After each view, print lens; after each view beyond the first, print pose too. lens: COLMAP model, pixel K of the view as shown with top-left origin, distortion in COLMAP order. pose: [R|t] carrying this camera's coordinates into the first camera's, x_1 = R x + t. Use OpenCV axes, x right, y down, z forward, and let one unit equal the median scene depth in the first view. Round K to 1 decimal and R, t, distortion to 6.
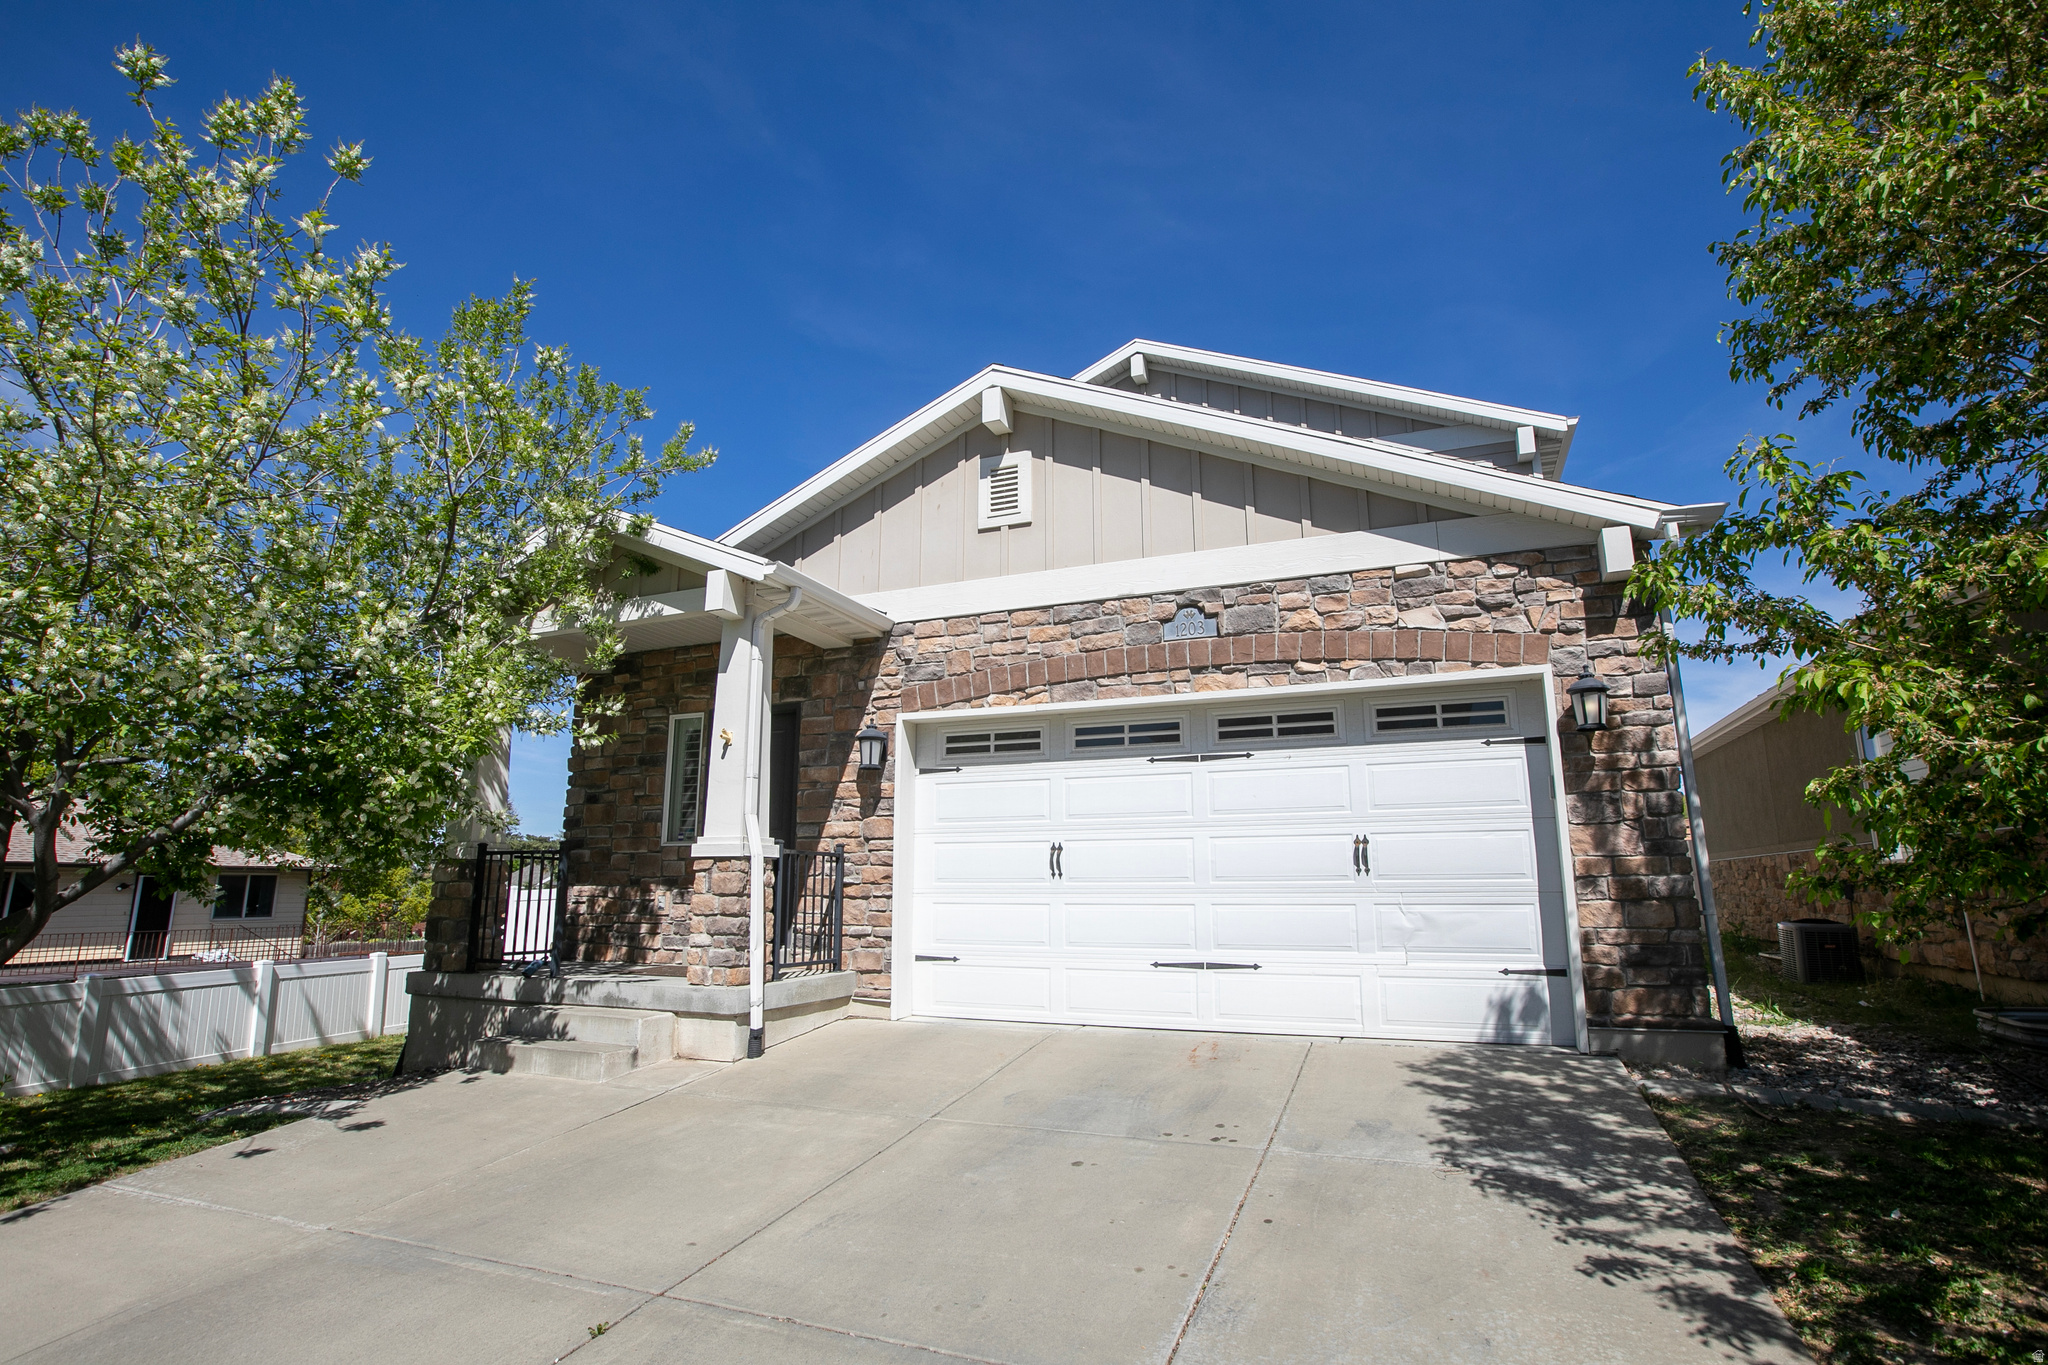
lens RADIAL K [[1041.5, 0, 1021.8], [0, 1041.5, 566.8], [0, 0, 1]] dist [-0.038894, 0.018592]
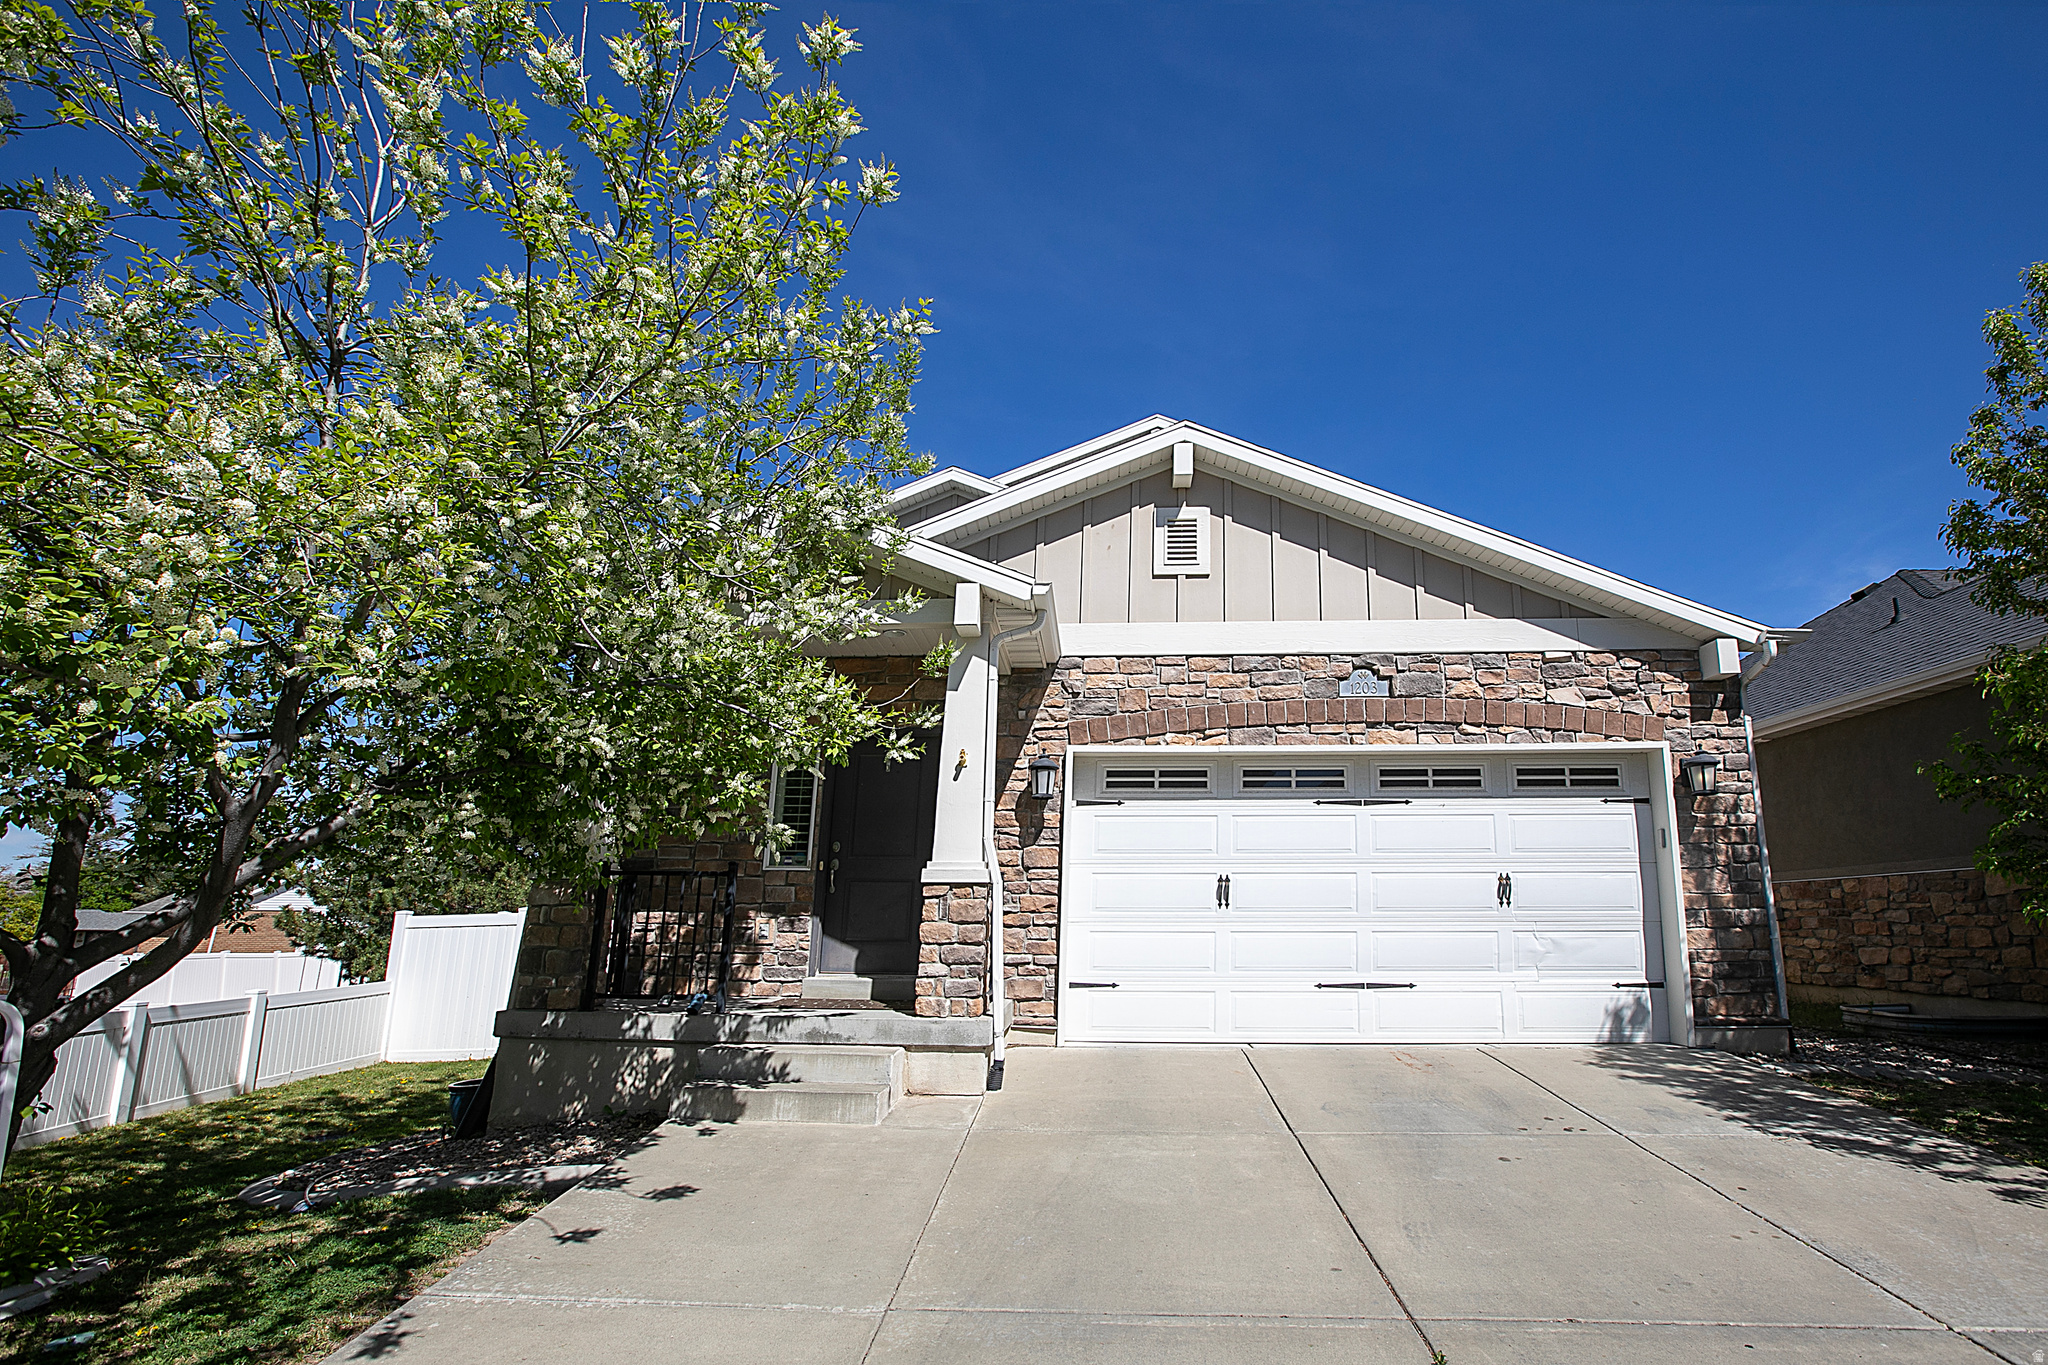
lens RADIAL K [[974.5, 0, 1035.8], [0, 974.5, 624.4], [0, 0, 1]] dist [-0.043005, 0.016503]
pose [[0.937930, 0.108100, 0.329549, -0.550495], [-0.108940, 0.993920, -0.015977, 0.049230], [-0.329272, -0.020916, 0.944003, 0.133585]]
